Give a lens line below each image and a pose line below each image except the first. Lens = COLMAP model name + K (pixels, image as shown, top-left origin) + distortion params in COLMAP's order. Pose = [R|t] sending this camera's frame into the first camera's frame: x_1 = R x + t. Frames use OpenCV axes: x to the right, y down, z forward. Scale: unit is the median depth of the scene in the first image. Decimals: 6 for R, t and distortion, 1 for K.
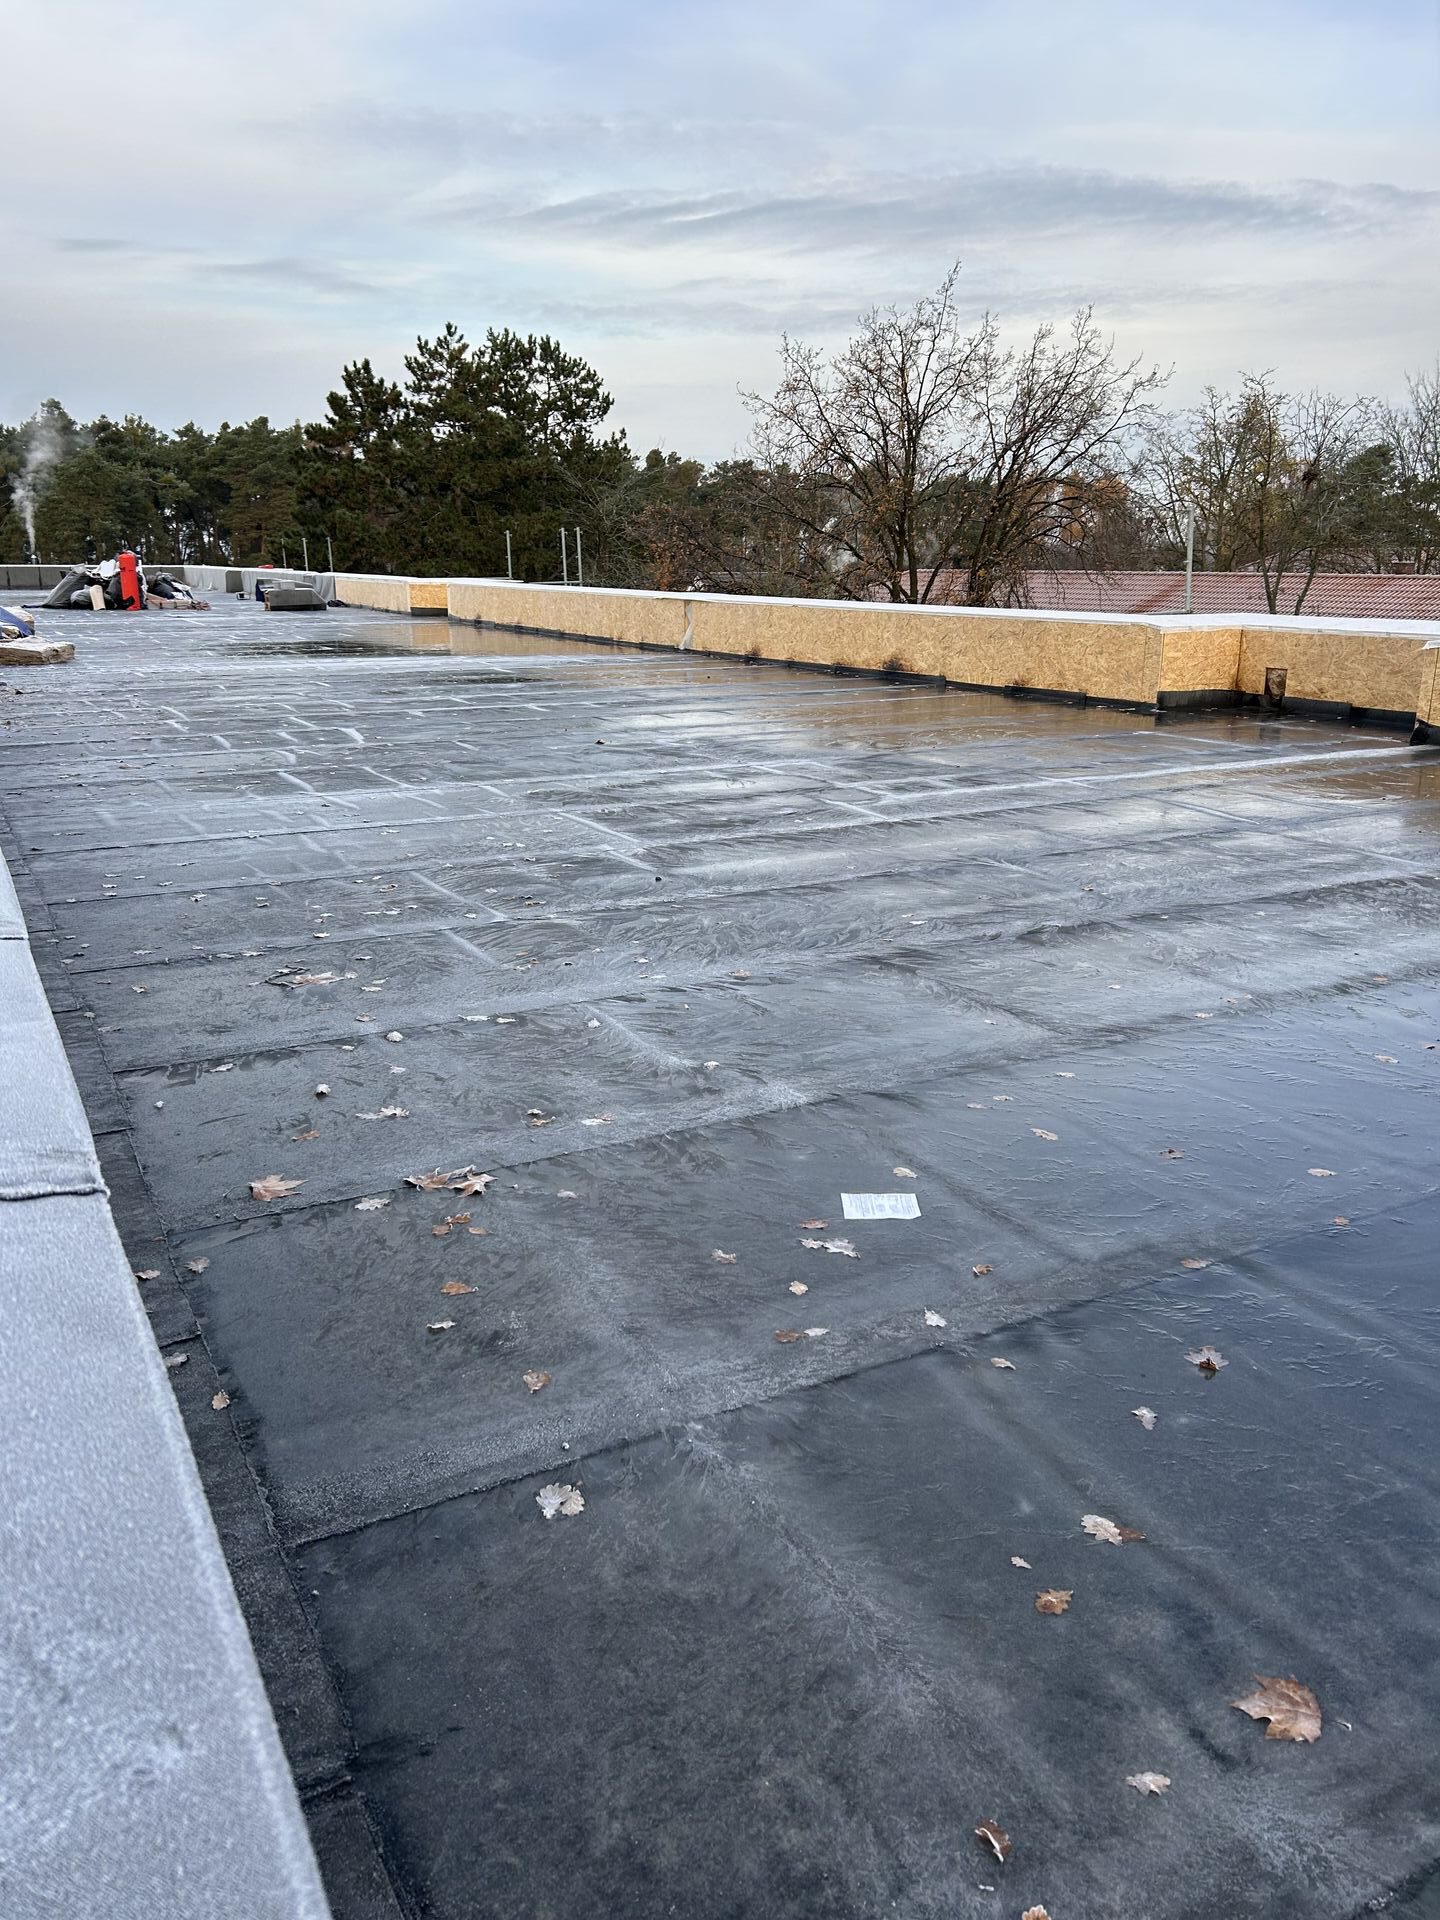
lens RADIAL K [[1441.8, 0, 723.8], [0, 1441.8, 955.7], [0, 0, 1]] dist [0.046243, -0.047436]
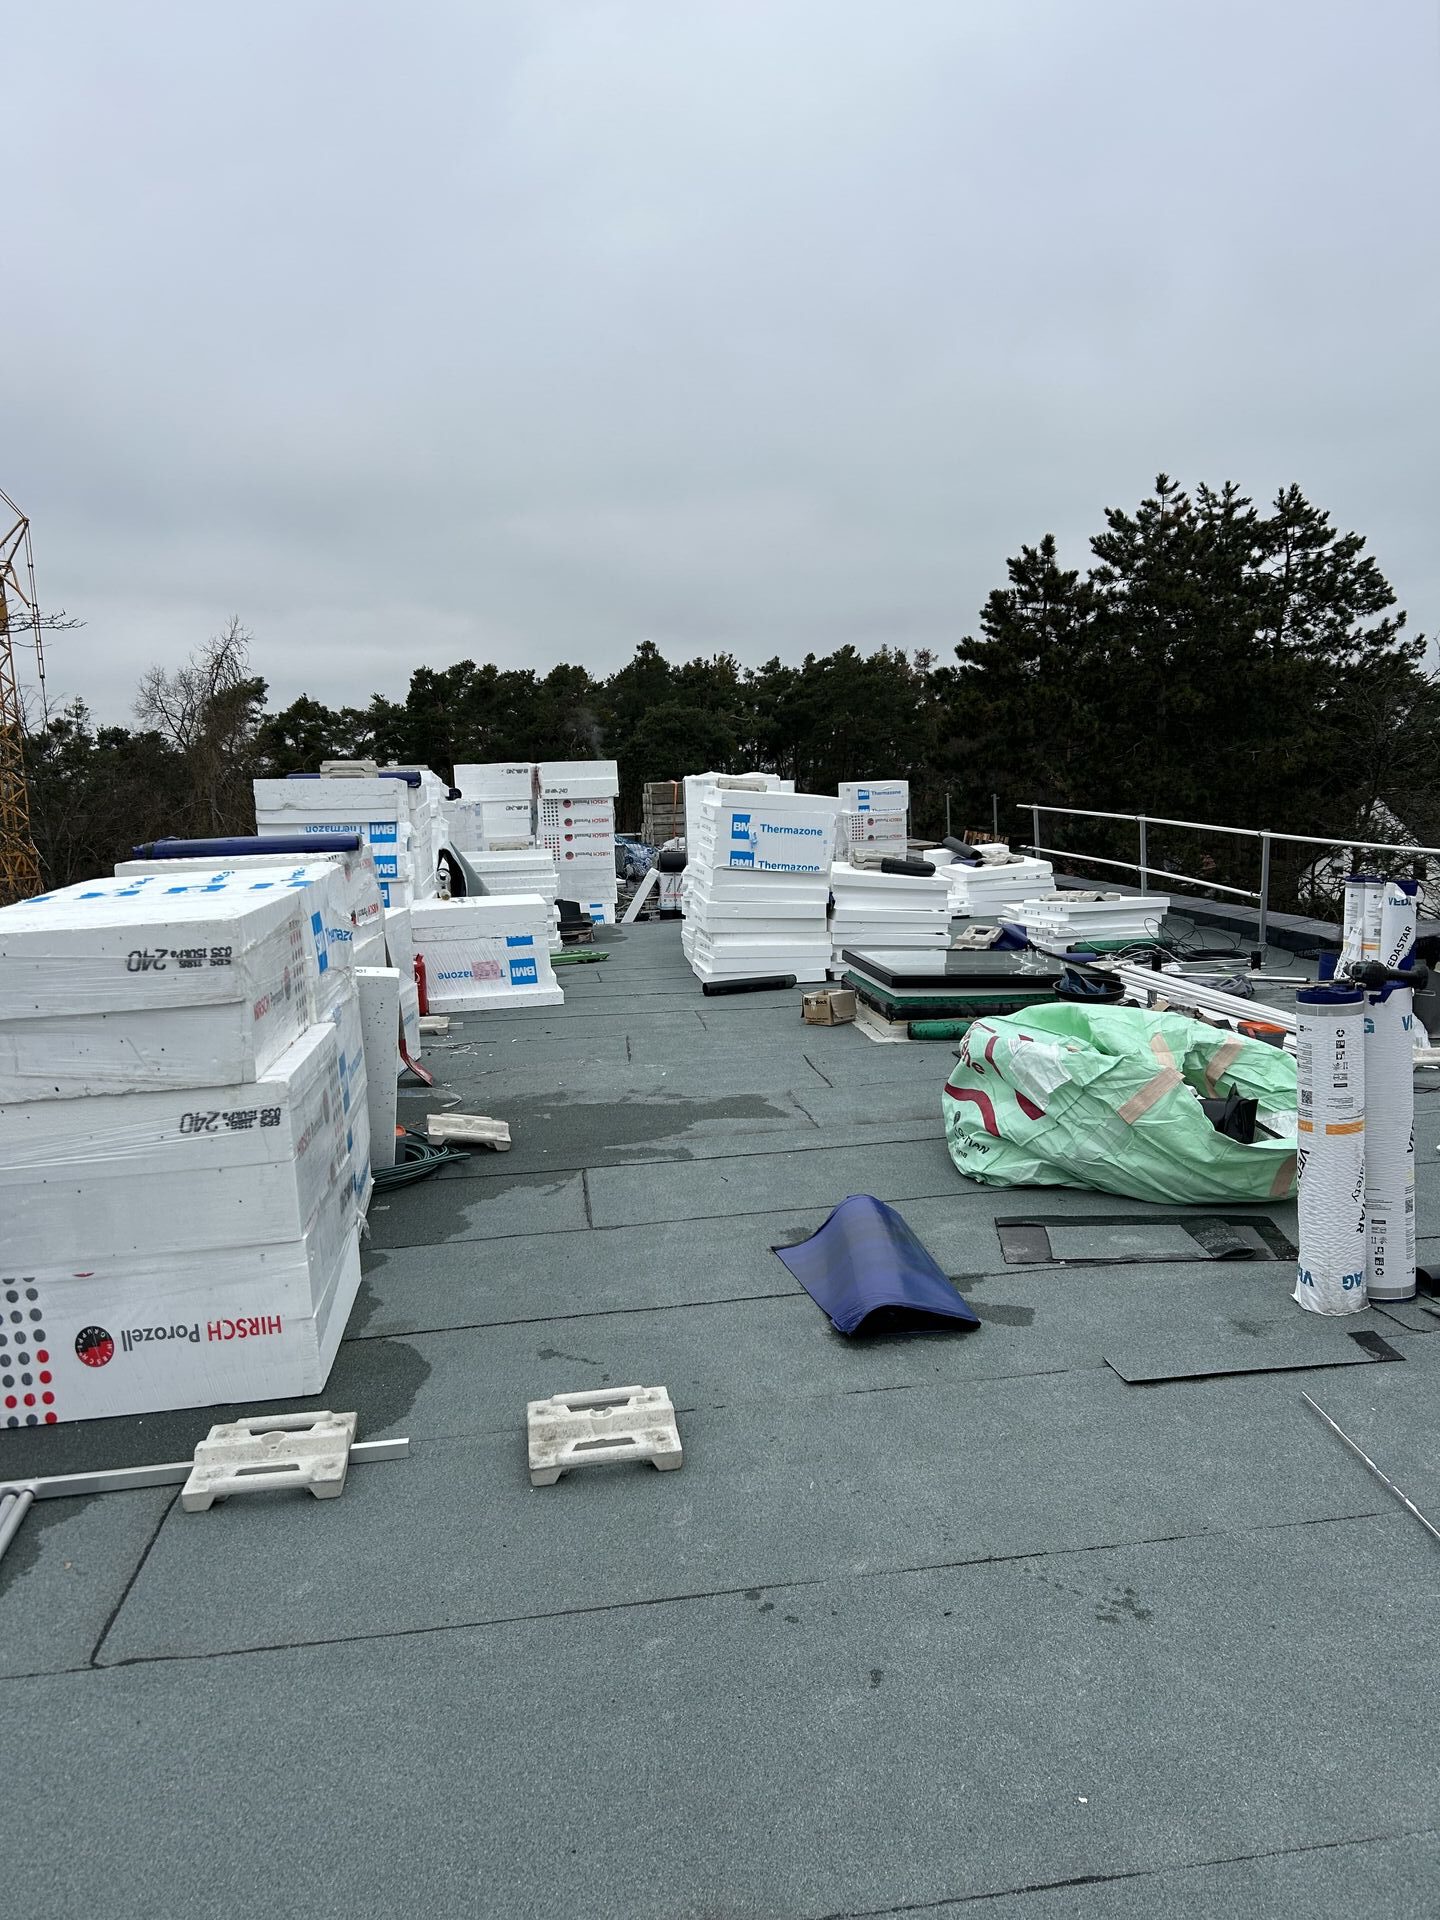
lens RADIAL K [[1441.8, 0, 724.0], [0, 1441.8, 962.2], [0, 0, 1]] dist [0.046243, -0.047436]
pose [[0.934031, 0.013607, -0.356934, -0.072623], [-0.062452, 0.990103, -0.125682, -0.057483], [0.351691, 0.139682, 0.925636, 0.170426]]
